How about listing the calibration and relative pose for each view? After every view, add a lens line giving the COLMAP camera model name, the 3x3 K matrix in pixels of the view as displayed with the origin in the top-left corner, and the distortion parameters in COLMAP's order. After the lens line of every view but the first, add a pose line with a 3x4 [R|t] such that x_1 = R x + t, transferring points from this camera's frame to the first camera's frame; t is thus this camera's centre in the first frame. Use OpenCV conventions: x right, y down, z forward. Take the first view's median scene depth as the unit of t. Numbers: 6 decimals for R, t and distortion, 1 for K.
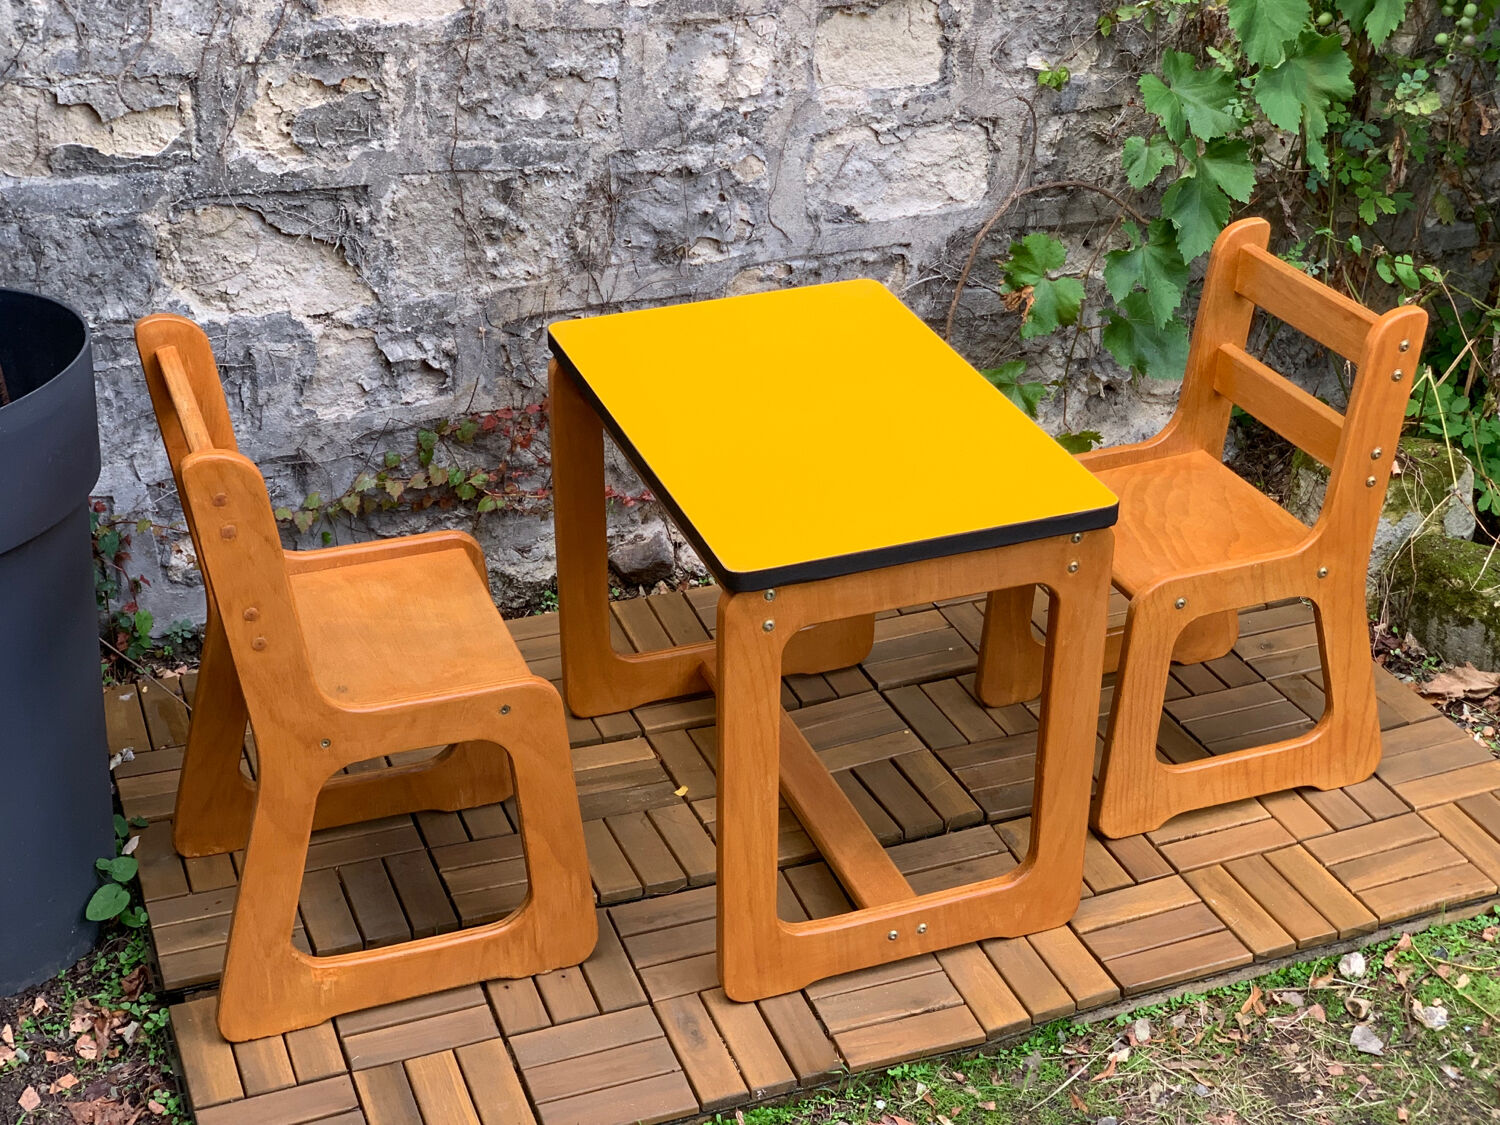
lens RADIAL K [[2257.6, 0, 742.4], [0, 2257.6, 562.8], [0, 0, 1]] dist [0.098107, -0.110760]
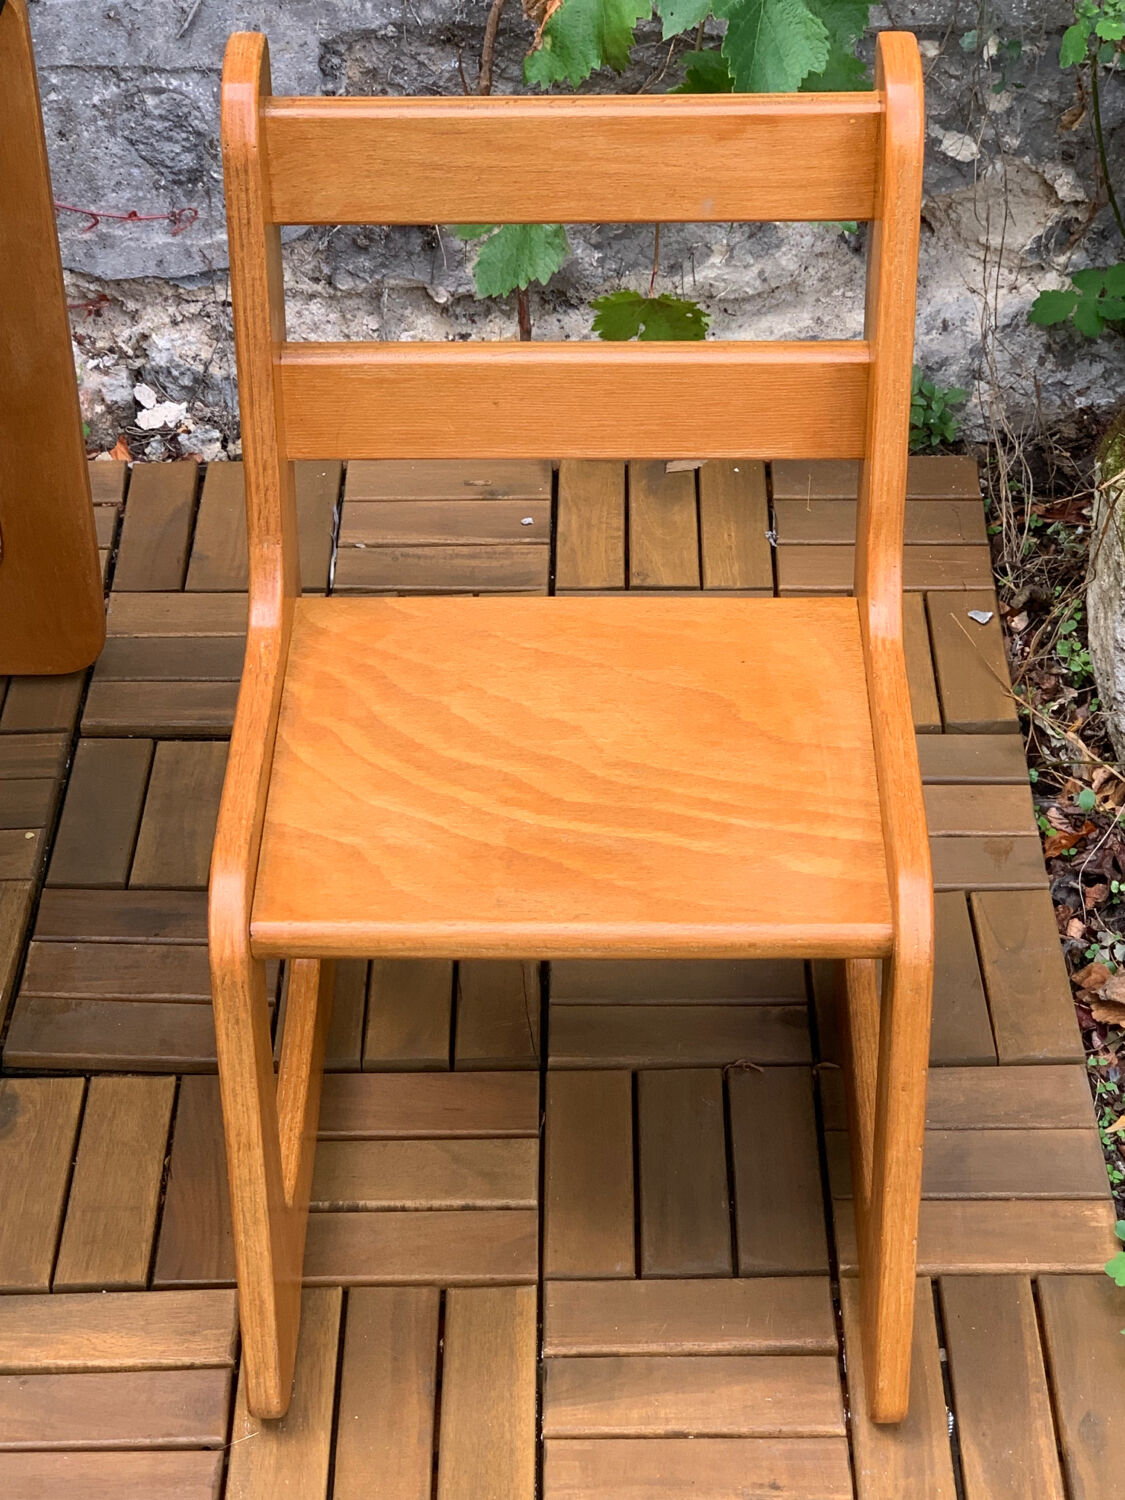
lens RADIAL K [[2926.5, 0, 543.5], [0, 2926.5, 749.5], [0, 0, 1]] dist [0.003670, 0.056773]
pose [[0.933648, 0.221109, -0.281803, 0.360399], [-0.170531, 0.966238, 0.193142, -0.090786], [0.314994, -0.132271, 0.939832, 0.418747]]
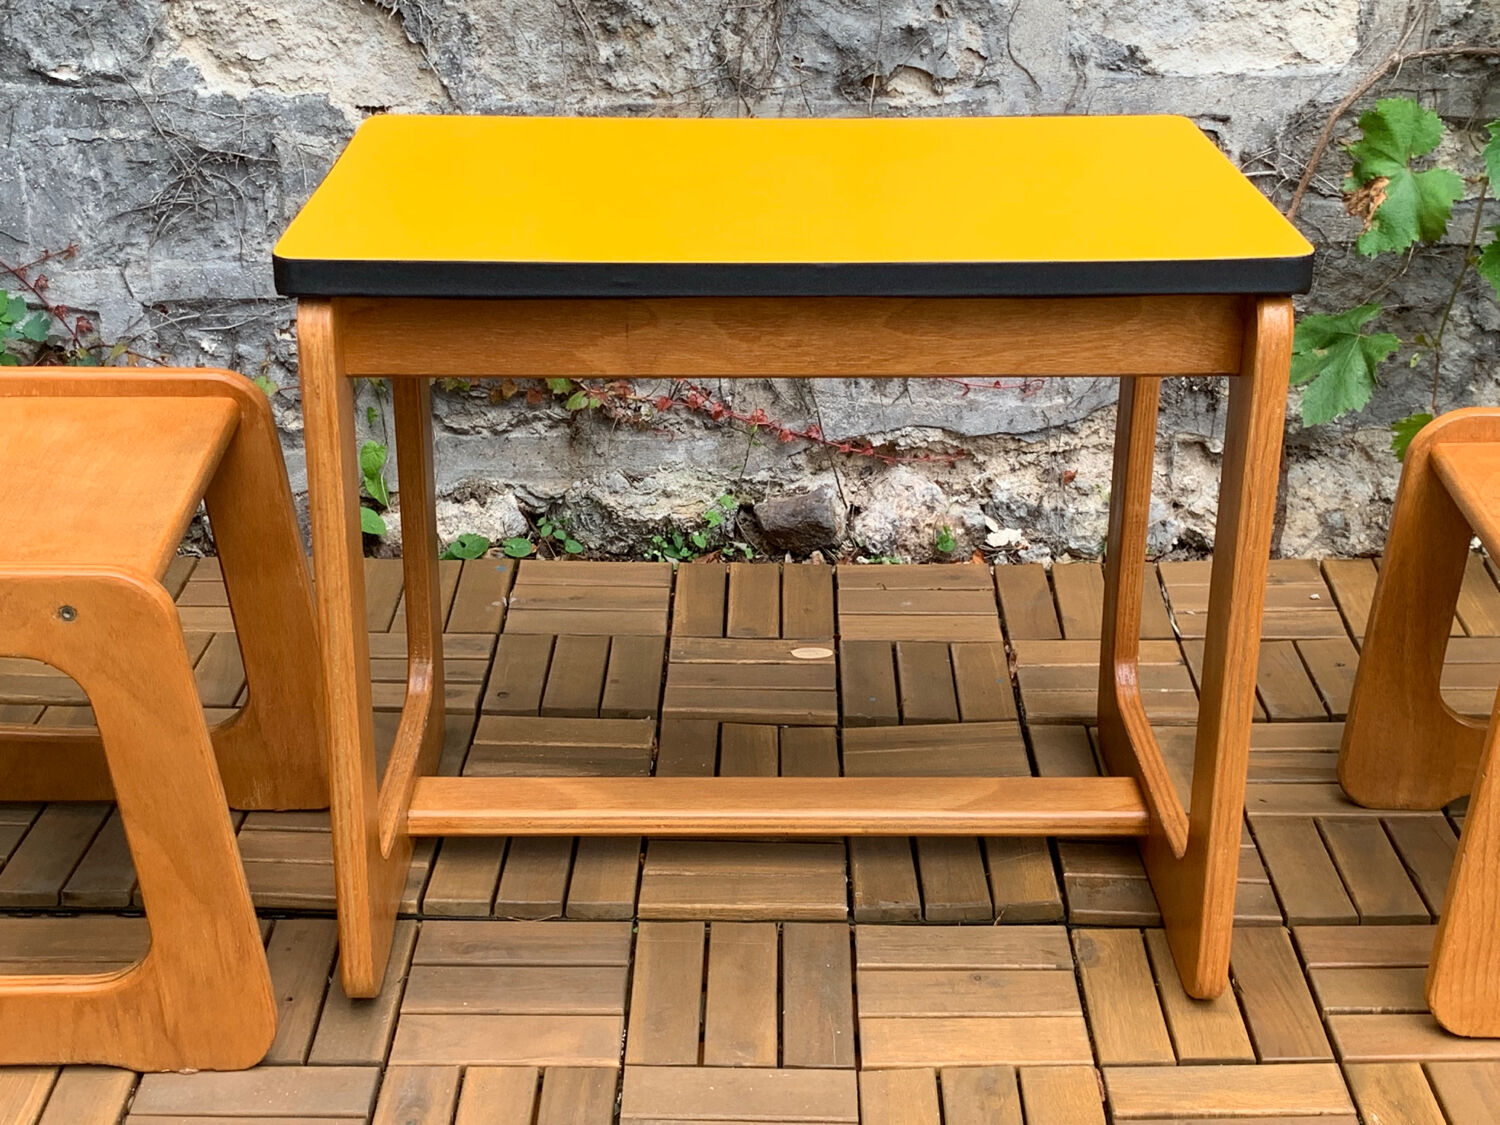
lens RADIAL K [[2208.7, 0, 751.3], [0, 2208.7, 544.4], [0, 0, 1]] dist [0.206723, -0.657640]
pose [[0.931725, 0.136746, -0.336436, 0.205517], [-0.168291, 0.983504, -0.066313, 0.063434], [0.321818, 0.118405, 0.939369, 0.360424]]
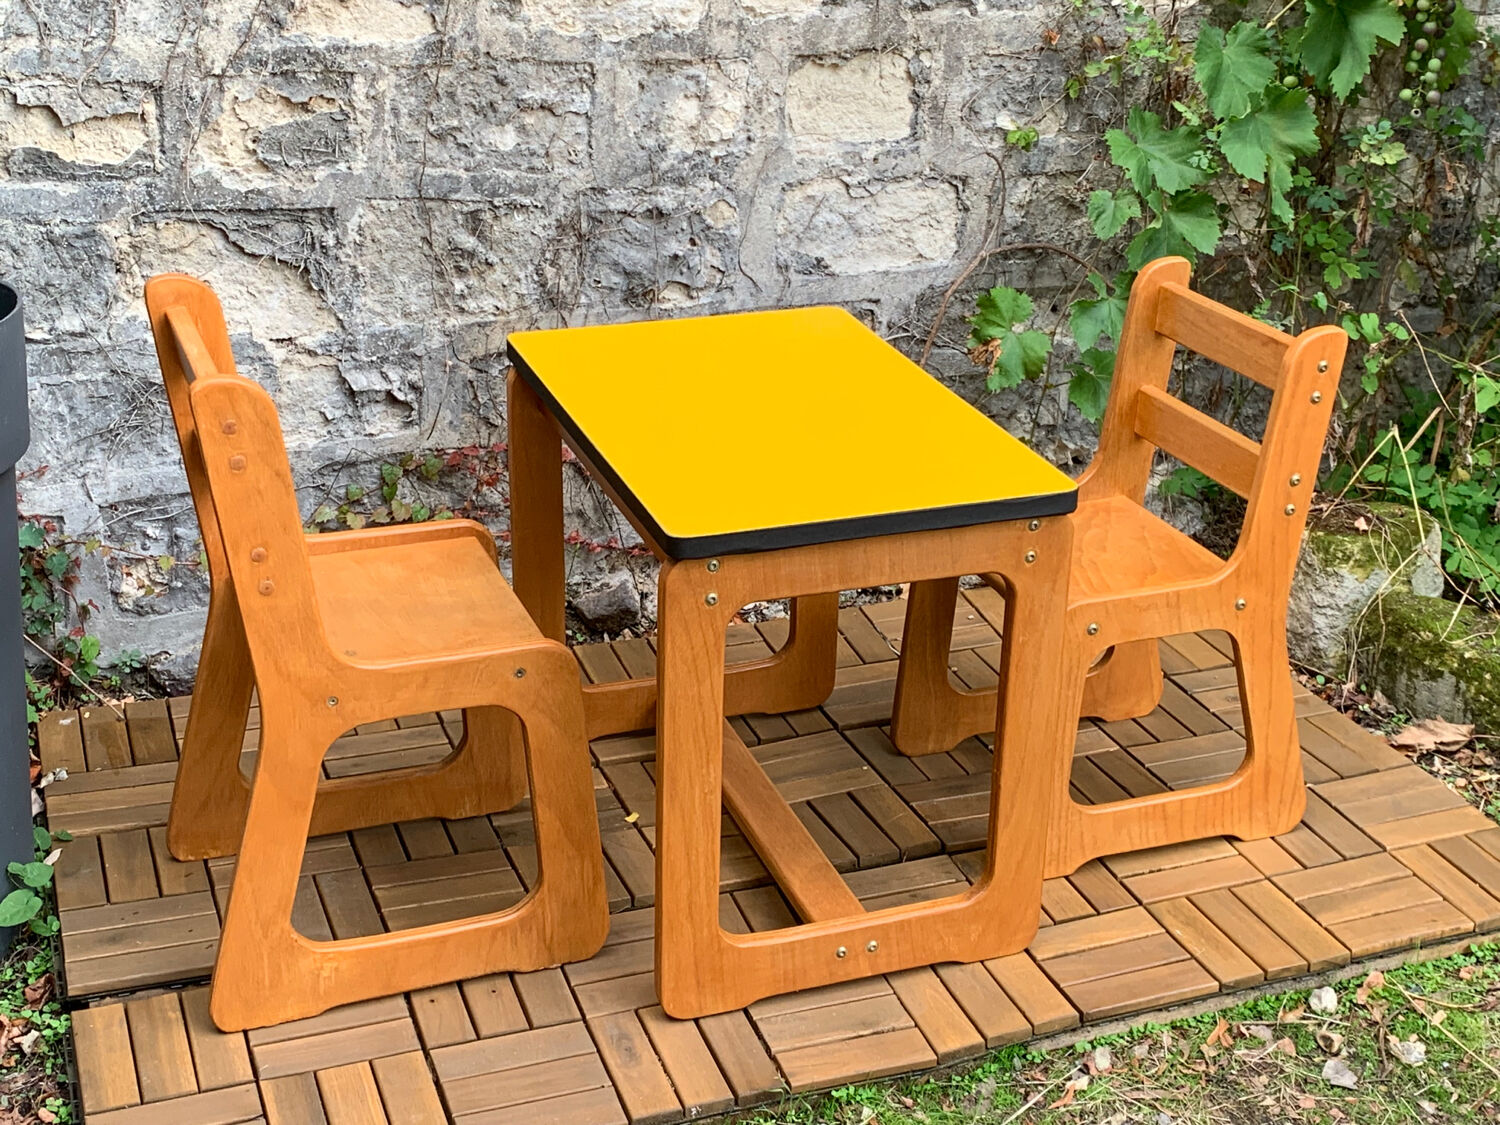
lens RADIAL K [[2081.9, 0, 765.4], [0, 2081.9, 559.1], [0, 0, 1]] dist [0.205982, -0.578040]
pose [[0.999795, 0.019643, 0.004912, 0.022911], [-0.019078, 0.995158, -0.096419, 0.072494], [-0.006783, 0.096305, 0.995329, 0.089876]]
